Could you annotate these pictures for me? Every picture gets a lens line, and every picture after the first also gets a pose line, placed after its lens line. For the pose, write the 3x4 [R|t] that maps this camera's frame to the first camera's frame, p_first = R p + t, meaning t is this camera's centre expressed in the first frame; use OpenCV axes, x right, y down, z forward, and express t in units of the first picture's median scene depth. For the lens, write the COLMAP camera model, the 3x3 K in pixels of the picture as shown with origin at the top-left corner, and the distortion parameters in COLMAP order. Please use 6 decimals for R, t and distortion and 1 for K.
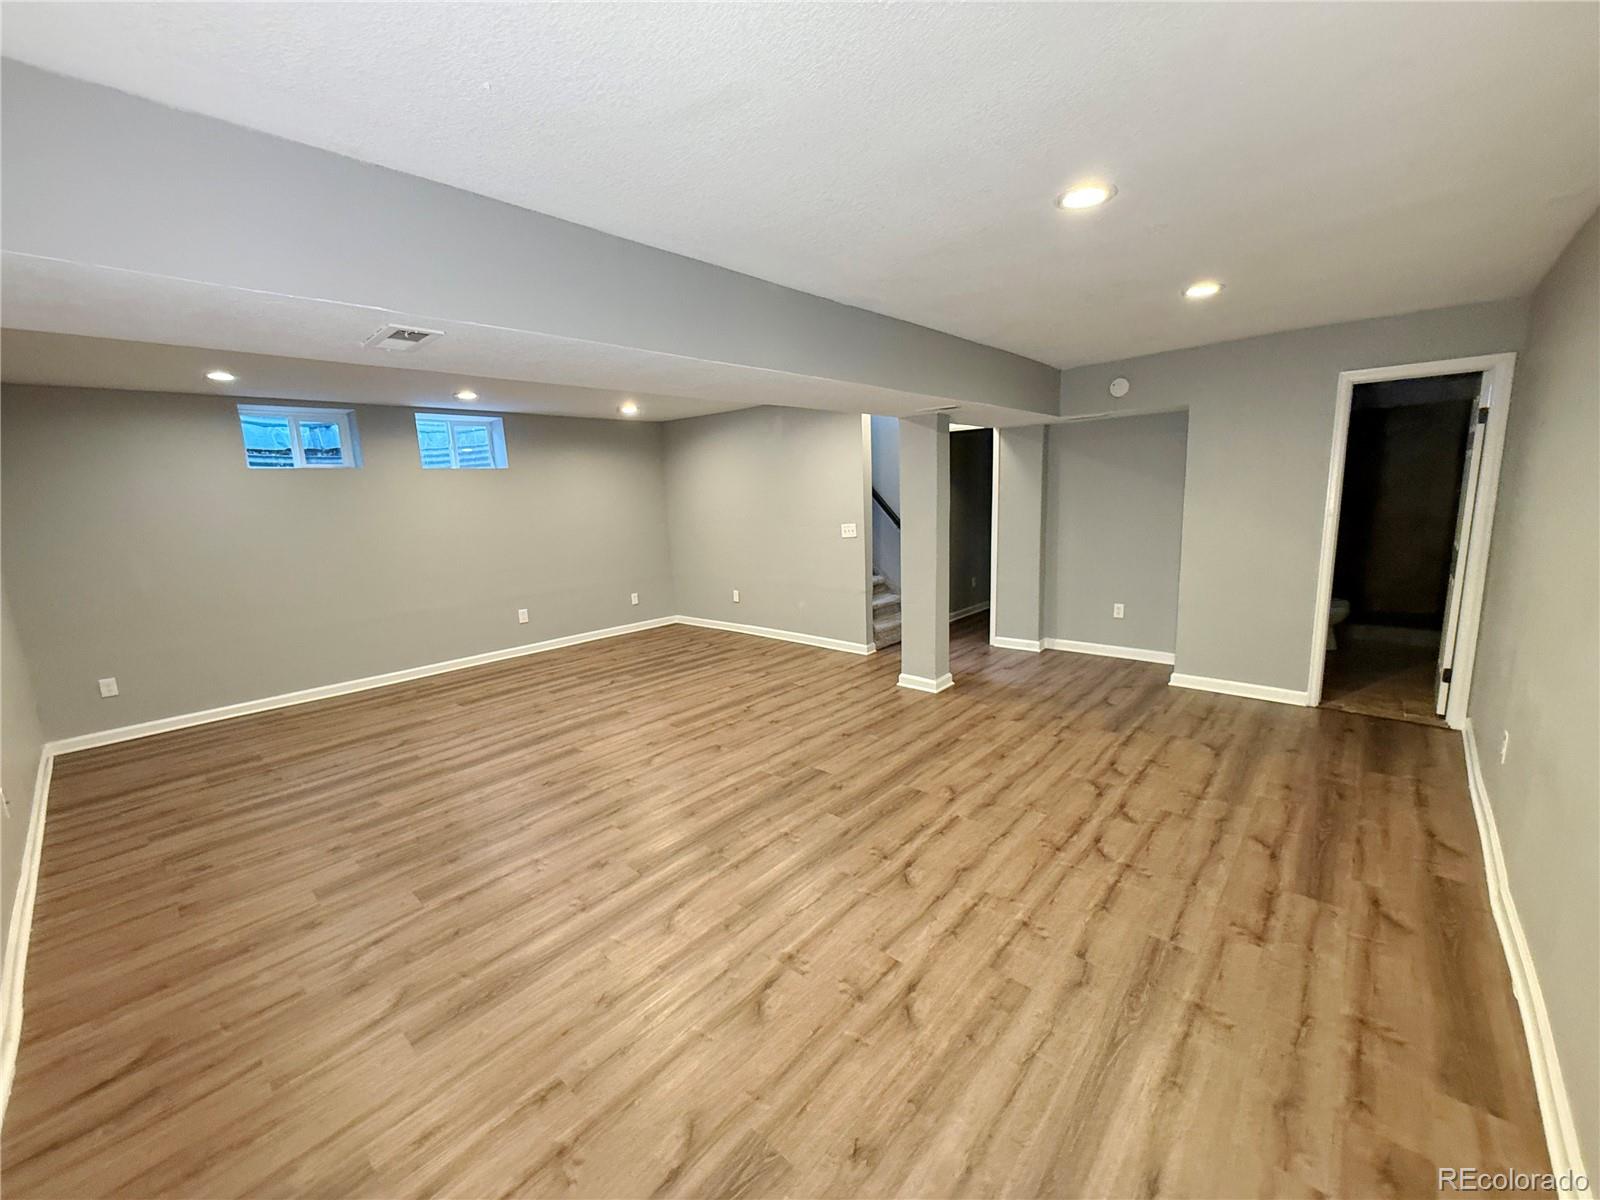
lens RADIAL K [[636.9, 0, 804.9], [0, 636.9, 601.3], [0, 0, 1]] dist [-0.000321, -0.000014]
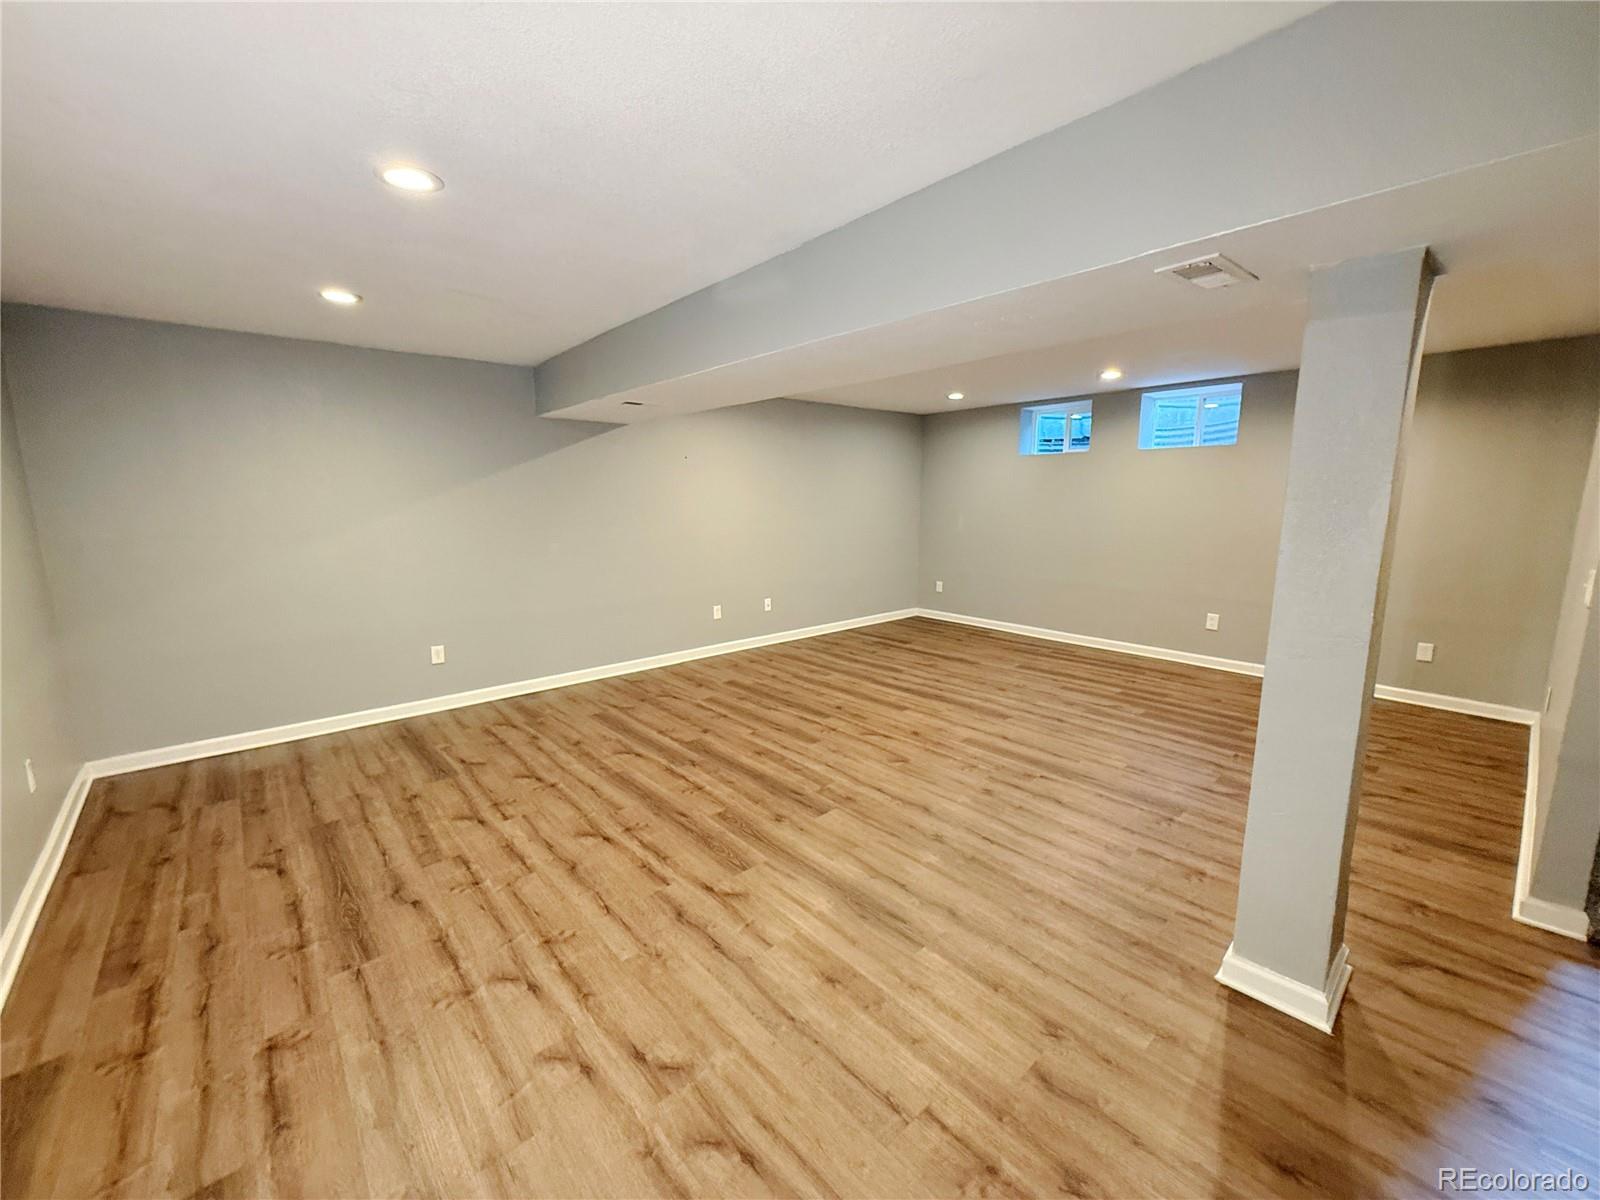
lens RADIAL K [[636.9, 0, 804.9], [0, 636.9, 601.3], [0, 0, 1]] dist [-0.000321, -0.000014]
pose [[-0.114184, 0.204100, -0.972268, 0.889634], [-0.160864, 0.961955, 0.220827, -0.209624], [0.980349, 0.181618, -0.077008, 1.104862]]
